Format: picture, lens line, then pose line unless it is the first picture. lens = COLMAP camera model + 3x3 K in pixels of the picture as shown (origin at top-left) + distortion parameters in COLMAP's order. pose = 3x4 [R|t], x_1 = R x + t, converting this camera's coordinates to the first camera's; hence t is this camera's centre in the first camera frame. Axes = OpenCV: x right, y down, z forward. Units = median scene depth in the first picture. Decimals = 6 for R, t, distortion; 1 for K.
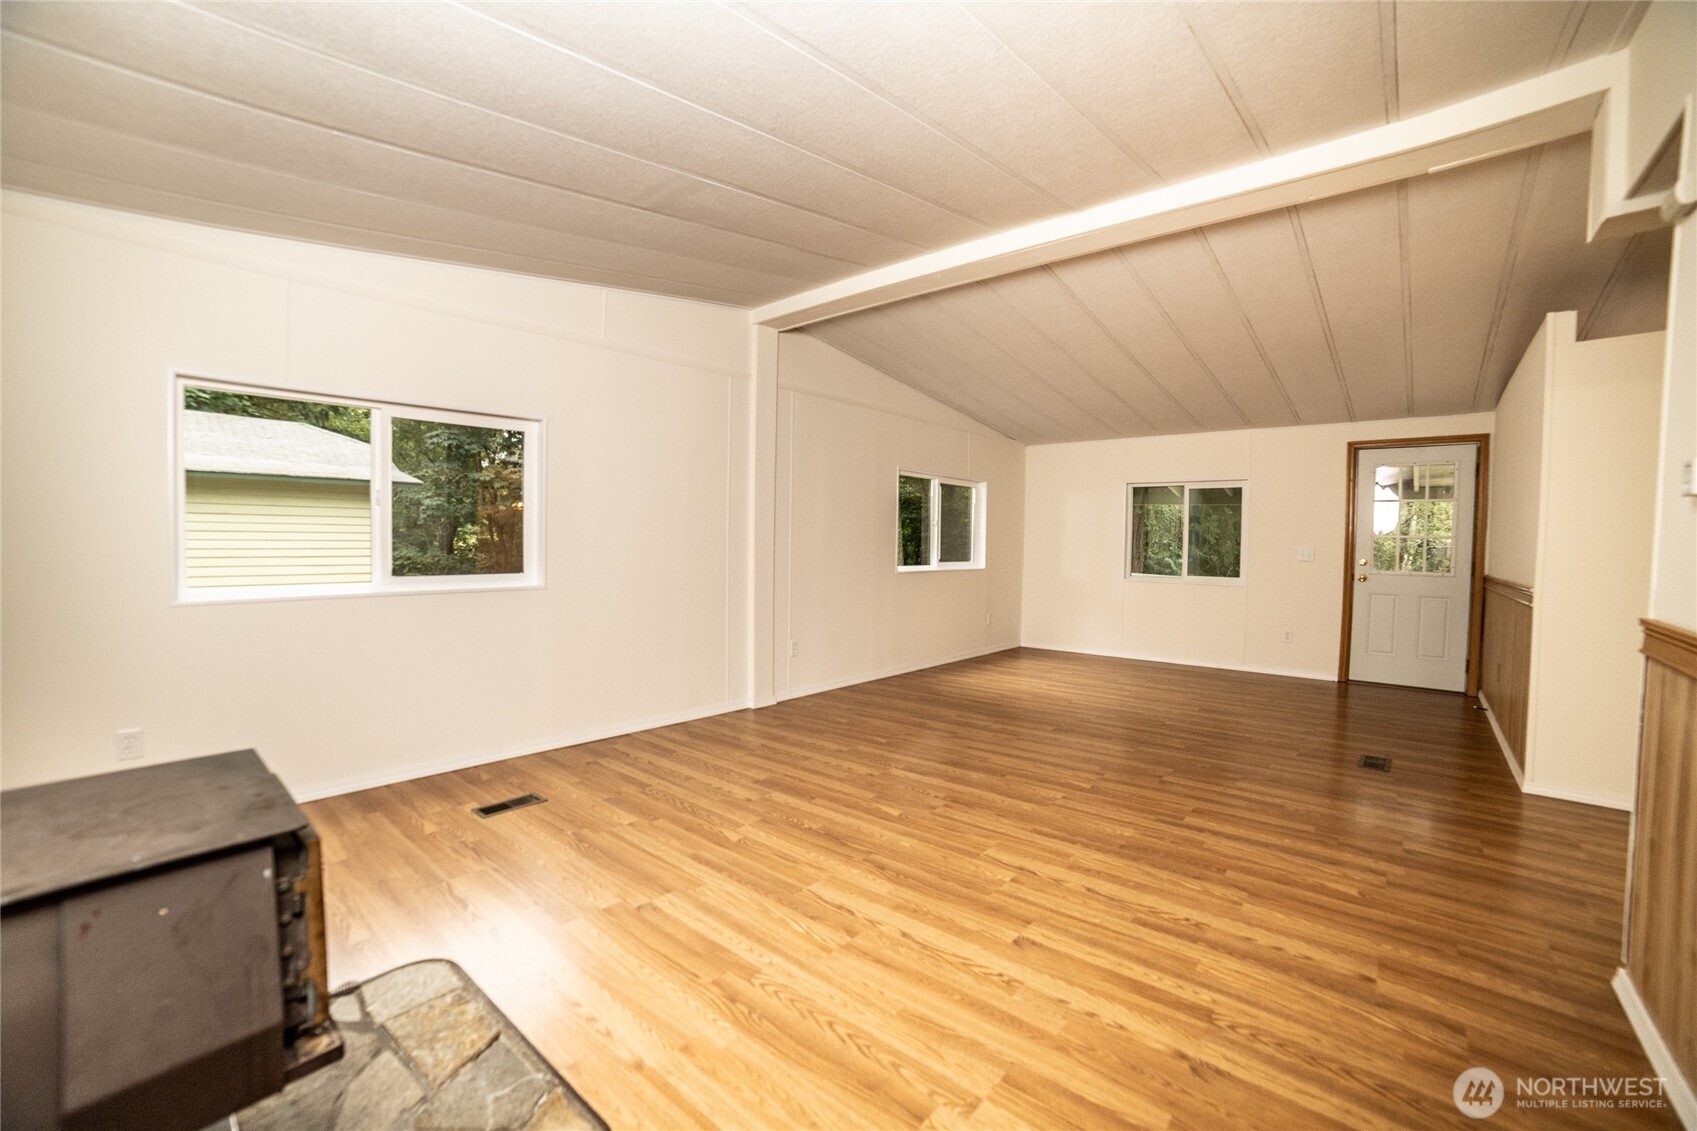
lens RADIAL K [[702.6, 0, 856.8], [0, 702.6, 563.3], [0, 0, 1]] dist [-0.110158, 0.042542]
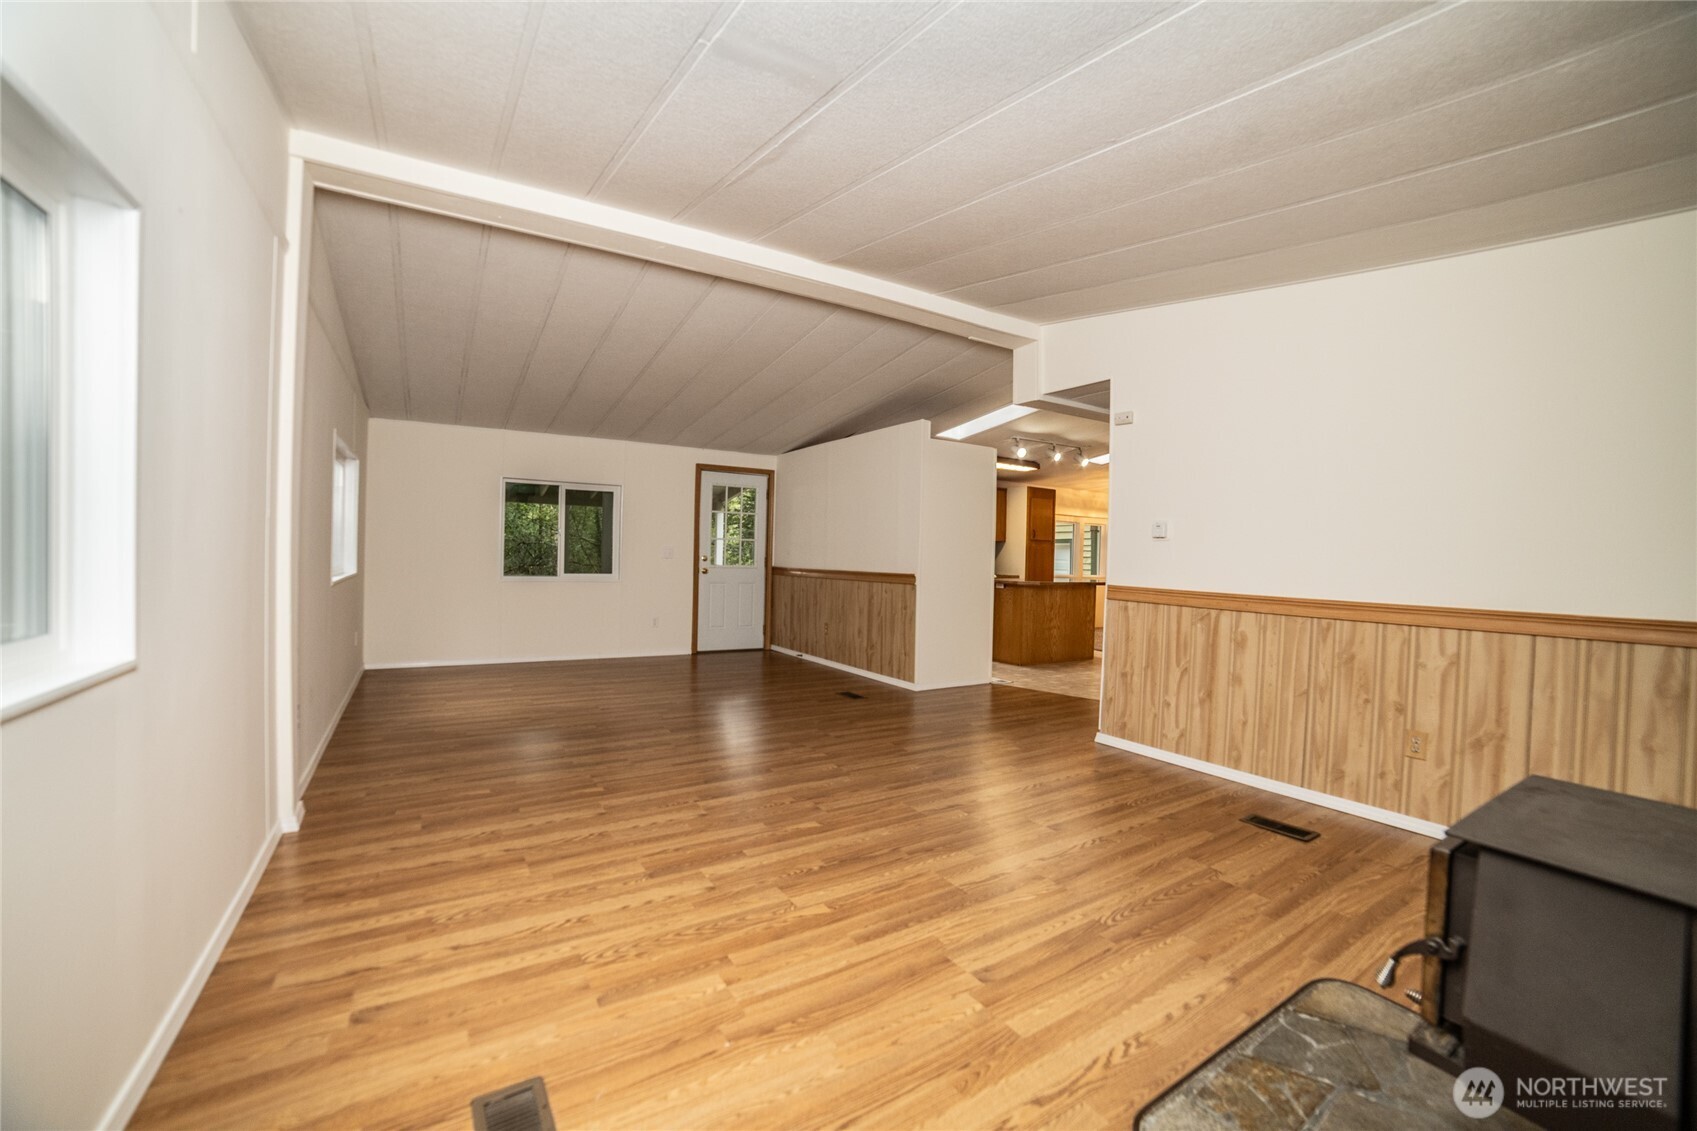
lens RADIAL K [[702.6, 0, 856.8], [0, 702.6, 563.3], [0, 0, 1]] dist [-0.110158, 0.042542]
pose [[0.275517, -0.016257, 0.961159, -0.755652], [0.006234, 0.999866, 0.015125, -0.019087], [-0.961276, 0.001825, 0.275582, 0.593014]]
